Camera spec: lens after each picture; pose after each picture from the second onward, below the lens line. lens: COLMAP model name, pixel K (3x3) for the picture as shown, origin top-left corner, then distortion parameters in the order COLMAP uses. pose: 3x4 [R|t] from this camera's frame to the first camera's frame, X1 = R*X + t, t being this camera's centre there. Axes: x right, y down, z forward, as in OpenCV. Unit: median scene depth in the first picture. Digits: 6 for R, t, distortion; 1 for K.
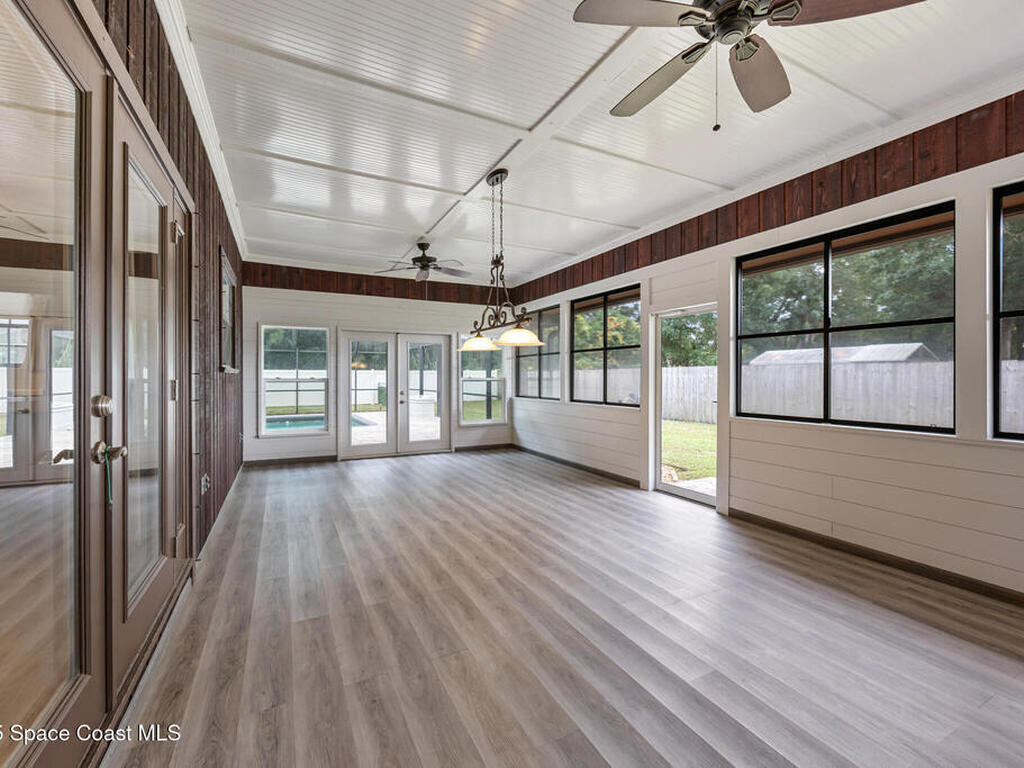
lens RADIAL K [[440.6, 0, 512.3], [0, 440.6, 380.4], [0, 0, 1]] dist [0.000172, 0.000006]
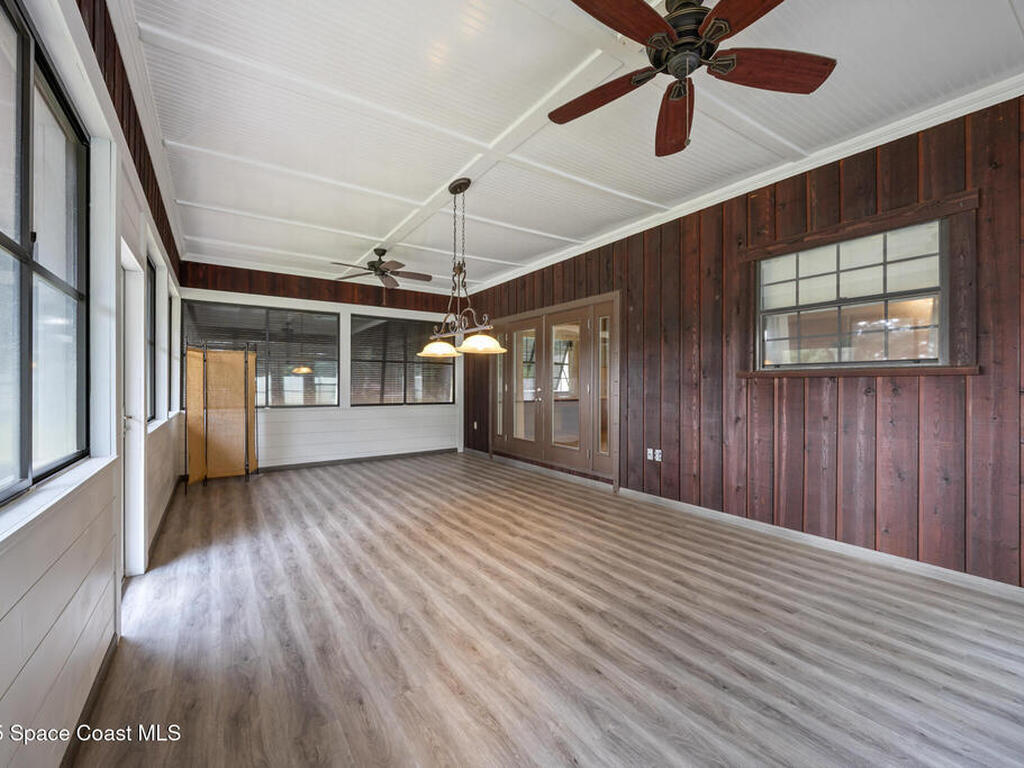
lens RADIAL K [[440.6, 0, 510.4], [0, 440.6, 384.4], [0, 0, 1]] dist [0.000172, 0.000006]
pose [[-0.993867, -0.003973, -0.110512, -0.040827], [-0.004172, 0.999990, 0.001569, -0.002909], [0.110505, 0.002020, -0.993874, 2.049646]]
